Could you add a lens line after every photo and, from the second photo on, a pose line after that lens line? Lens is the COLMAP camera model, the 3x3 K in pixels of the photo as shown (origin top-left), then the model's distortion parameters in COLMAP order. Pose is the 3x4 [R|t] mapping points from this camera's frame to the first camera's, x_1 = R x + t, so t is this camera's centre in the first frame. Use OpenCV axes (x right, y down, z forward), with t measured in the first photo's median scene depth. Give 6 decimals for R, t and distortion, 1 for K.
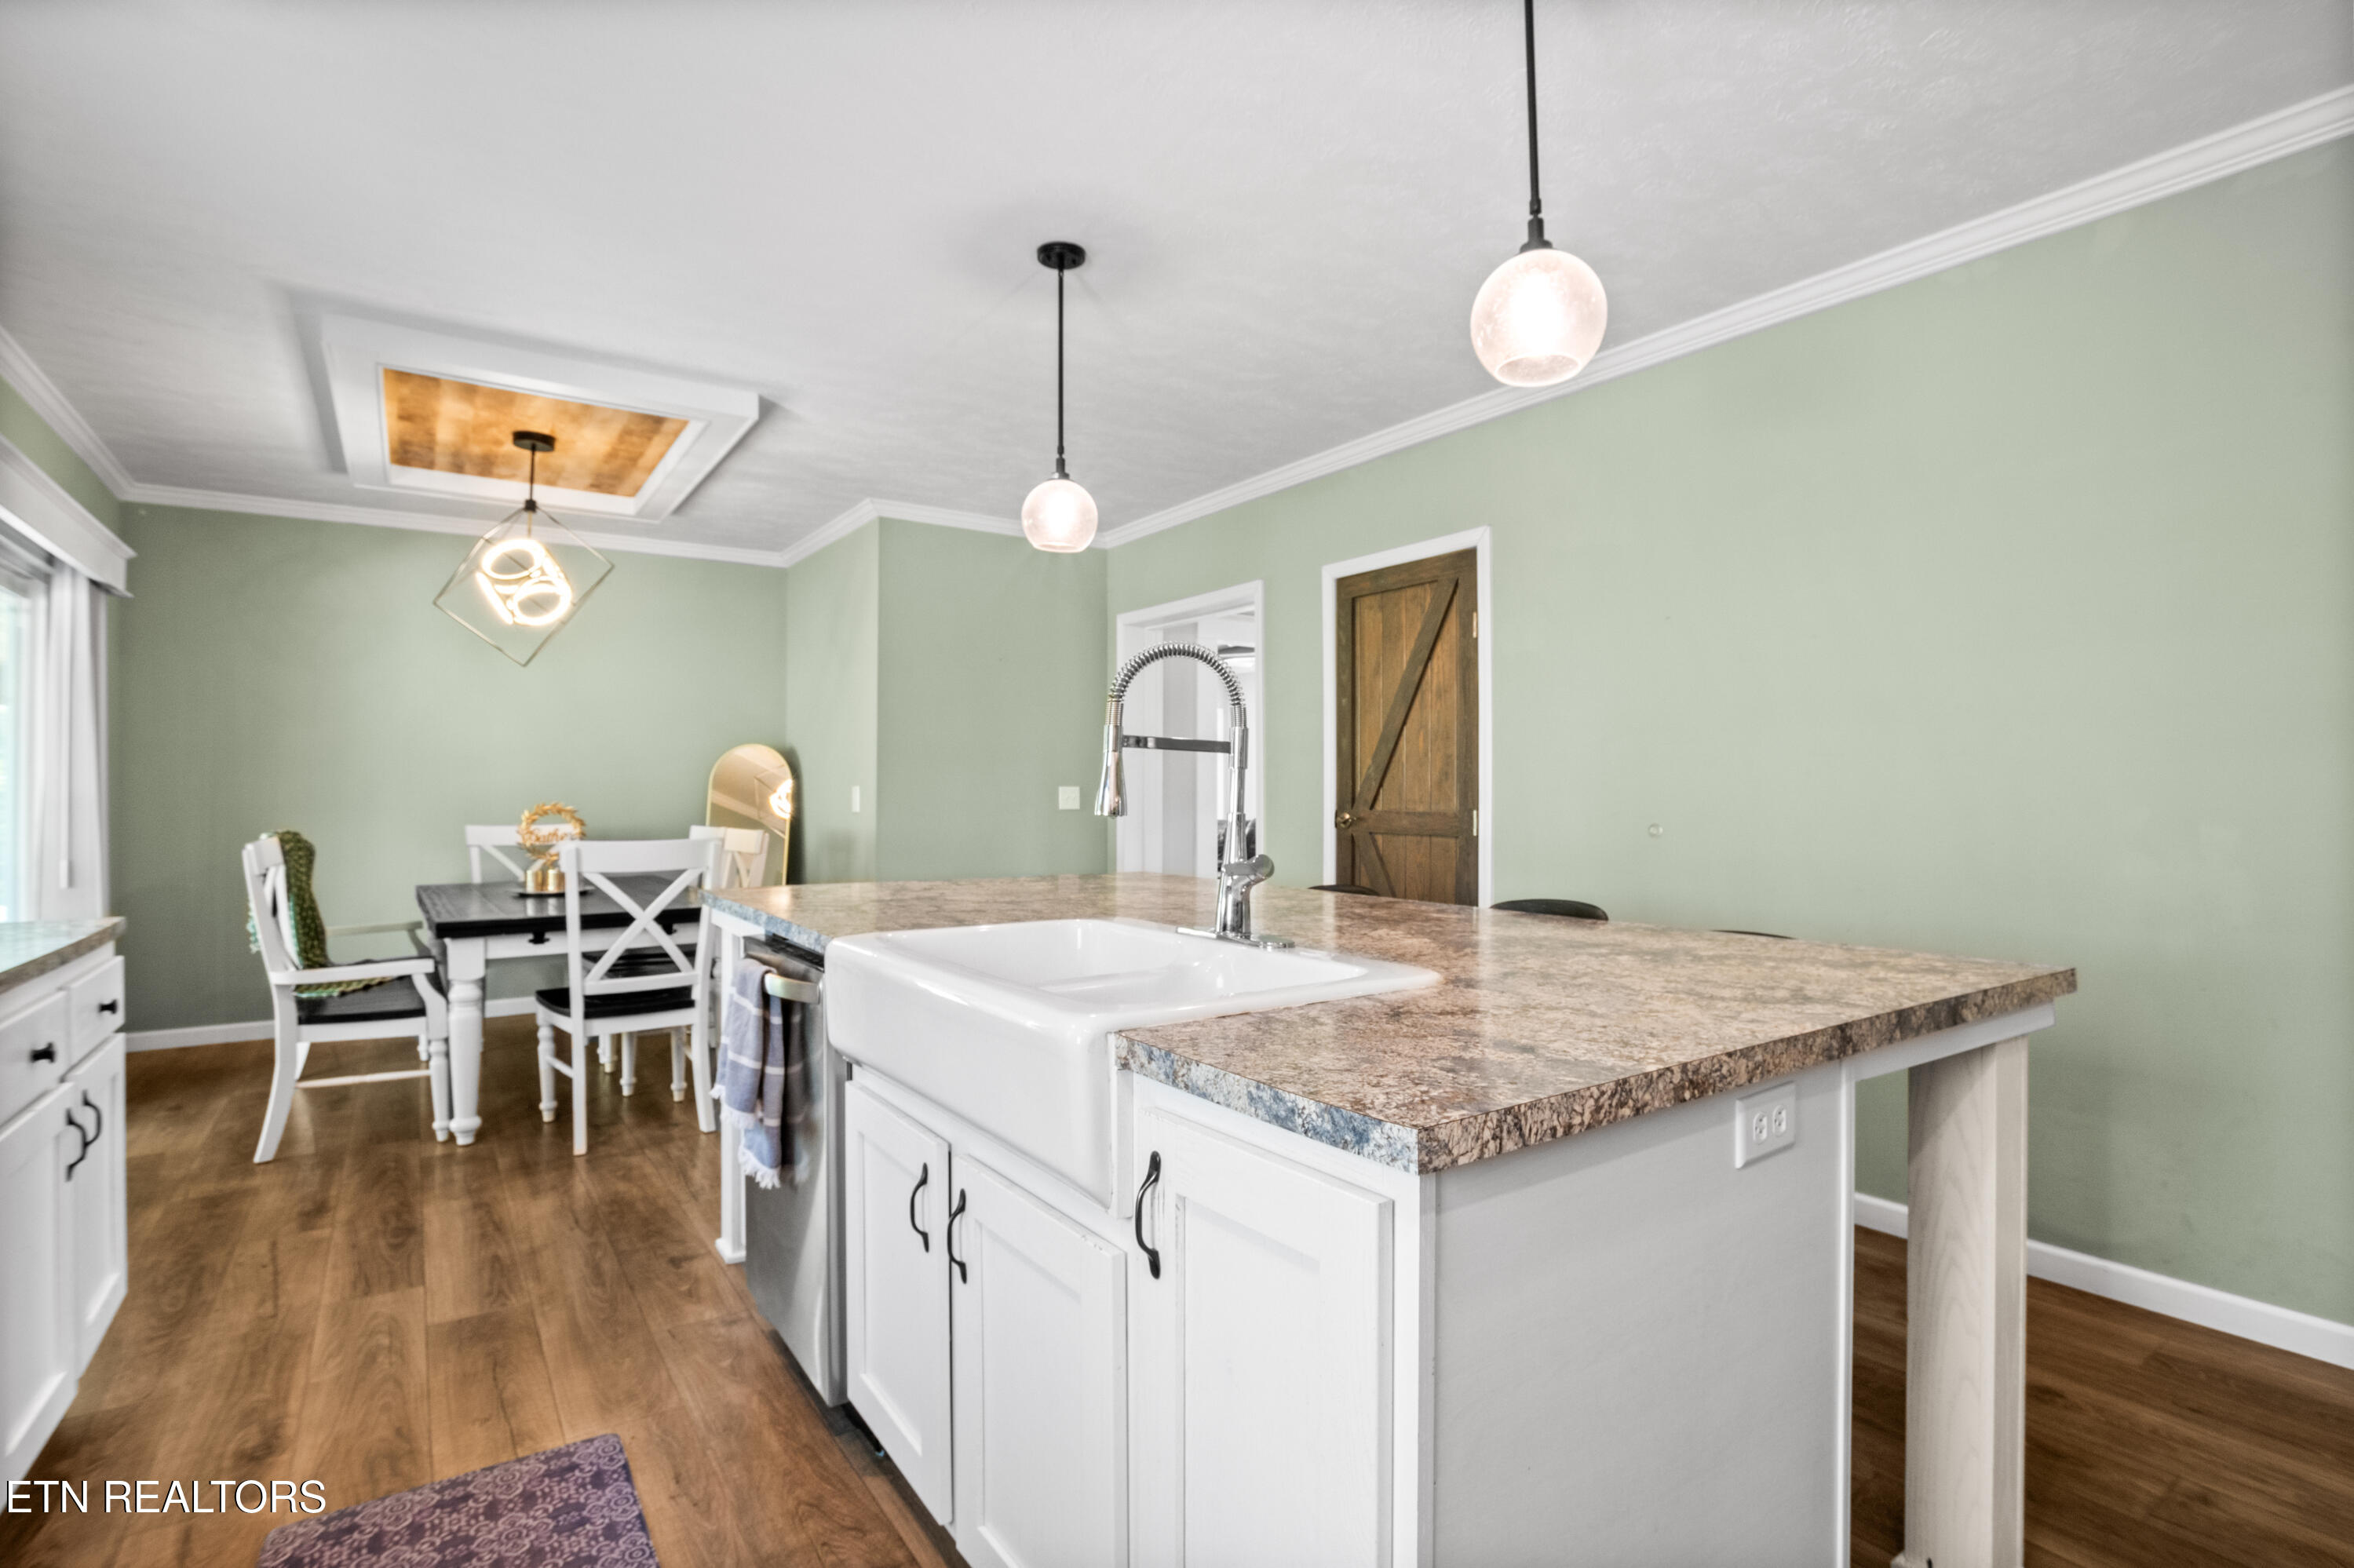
lens RADIAL K [[1122.6, 0, 1177.0], [0, 1122.6, 784.0], [0, 0, 1]] dist [-0.000950, -0.000016]
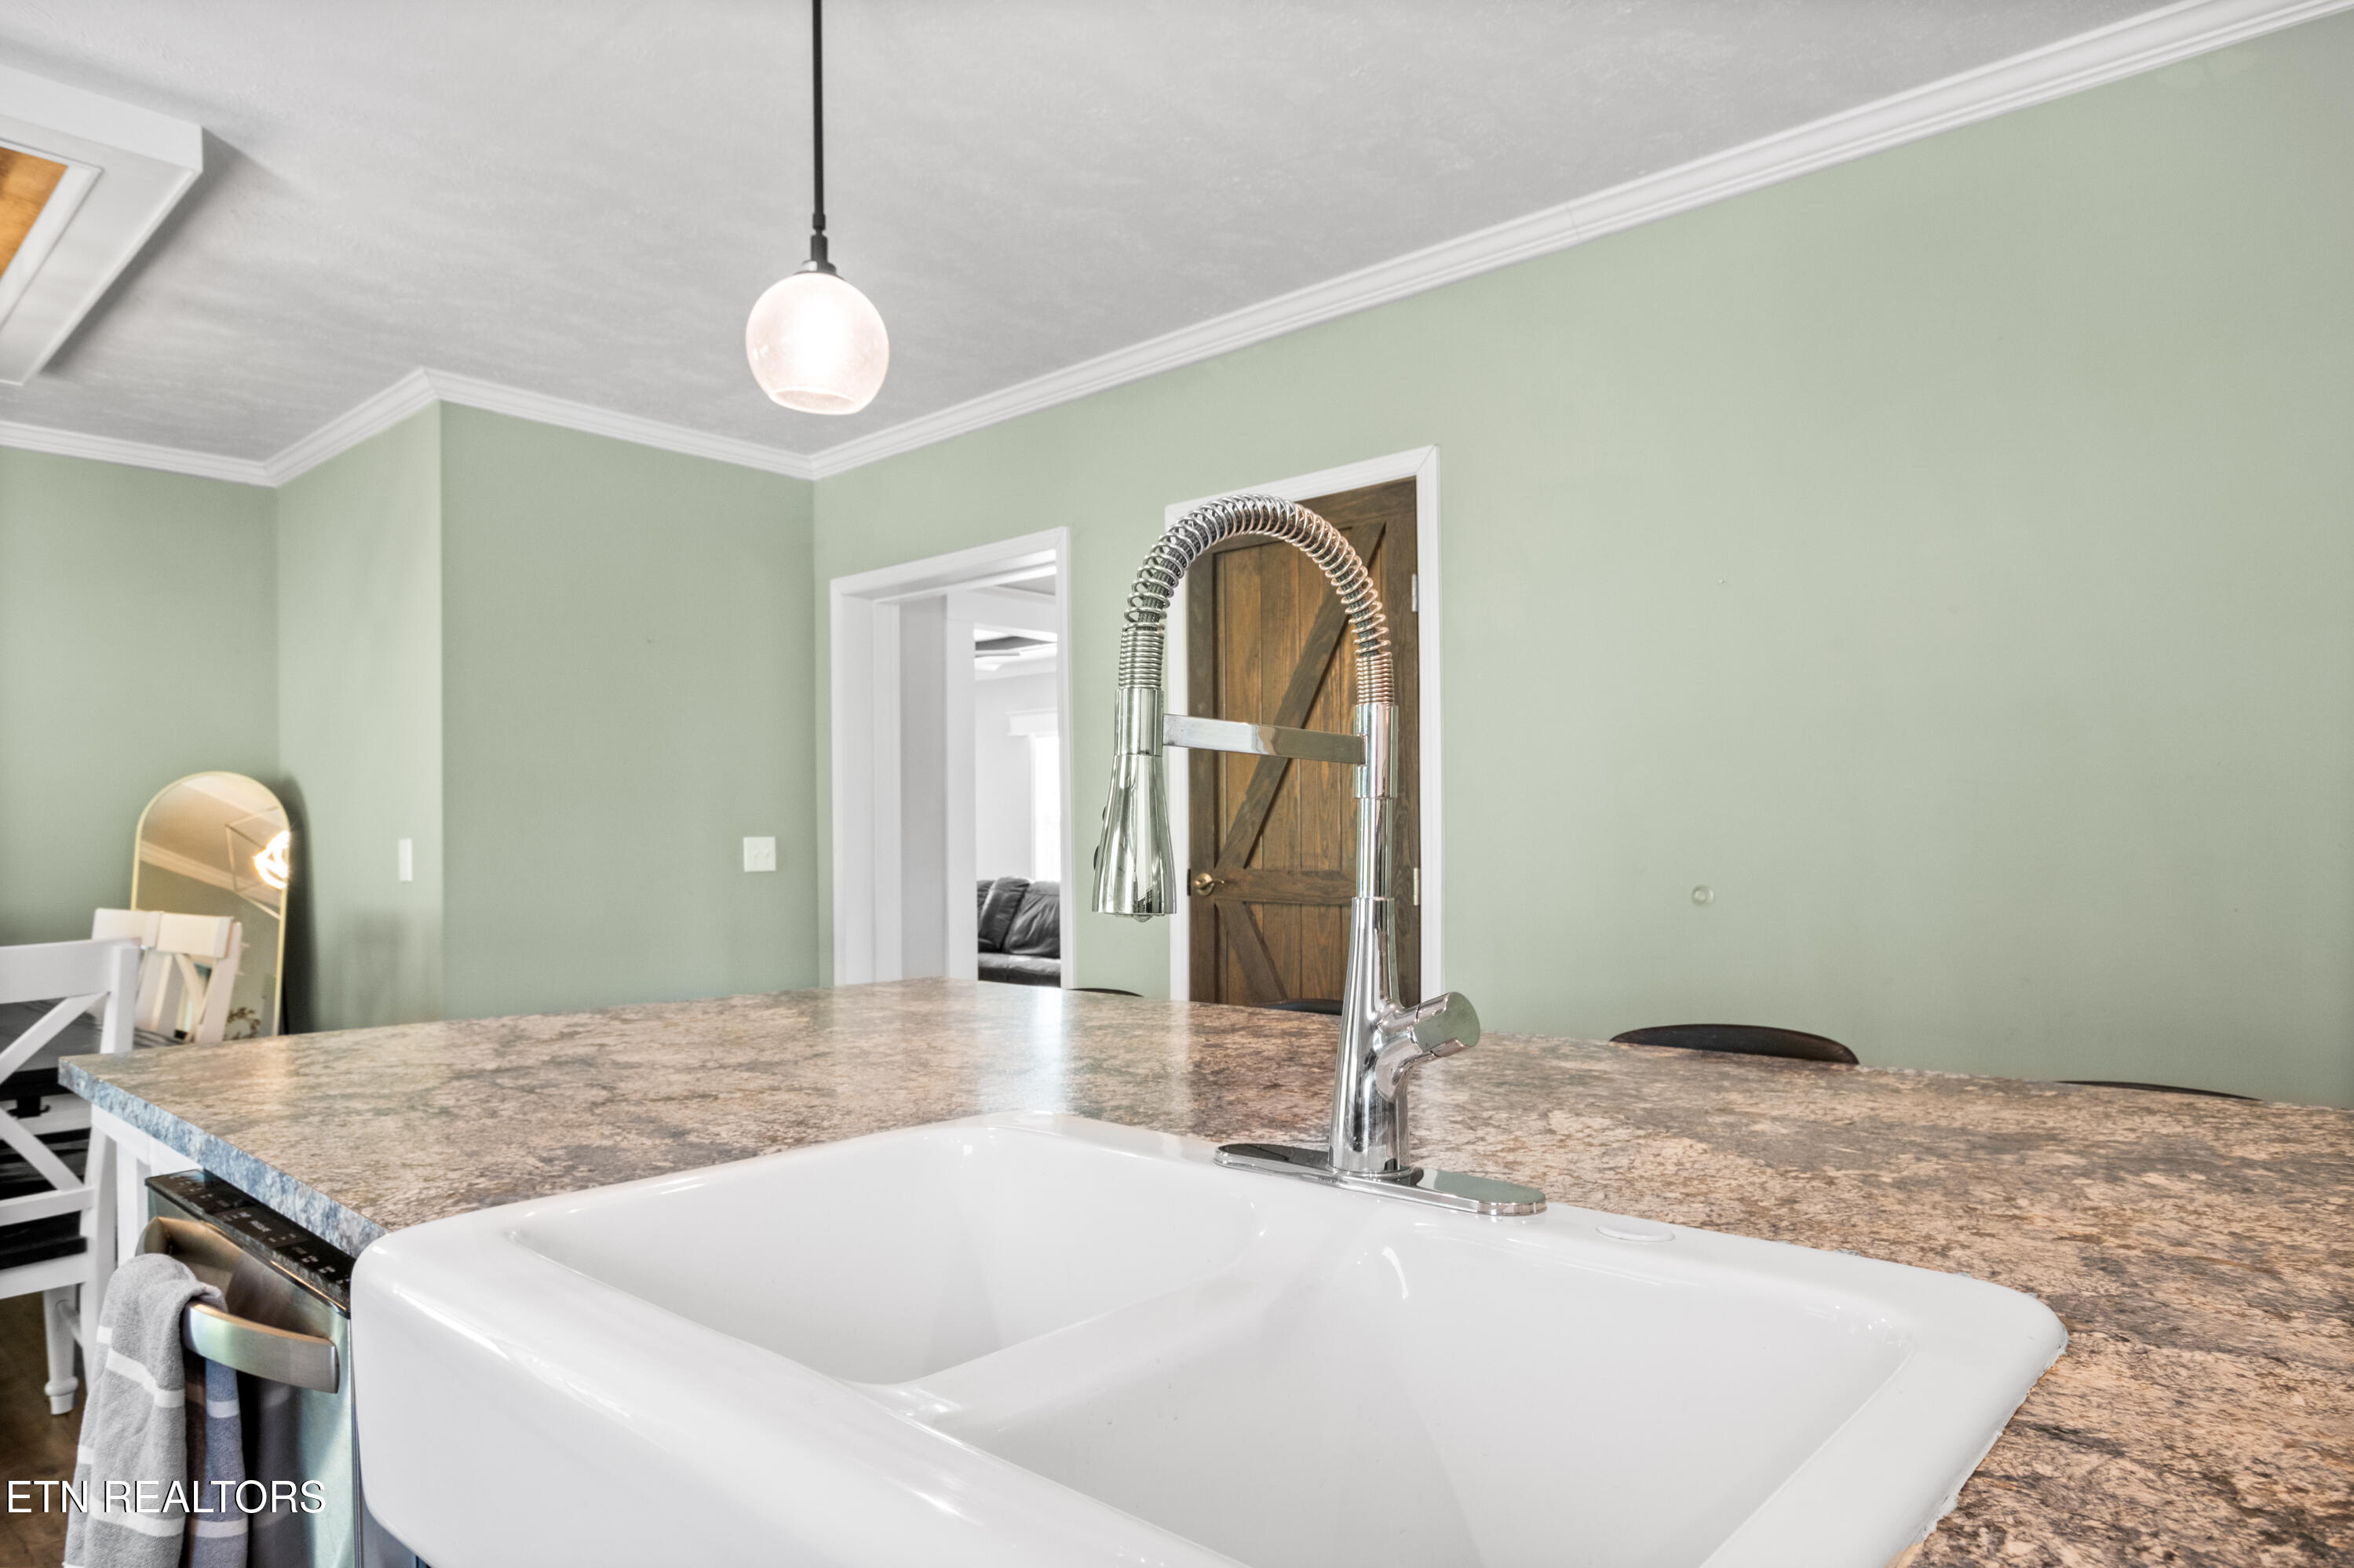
lens RADIAL K [[1395.9, 0, 1173.0], [0, 1395.9, 844.9], [0, 0, 1]] dist [0.004418, 0.003136]
pose [[0.974150, -0.010137, 0.225673, -0.062518], [0.007765, 0.999905, 0.011394, -0.001059], [-0.225767, -0.009347, 0.974136, 0.201889]]
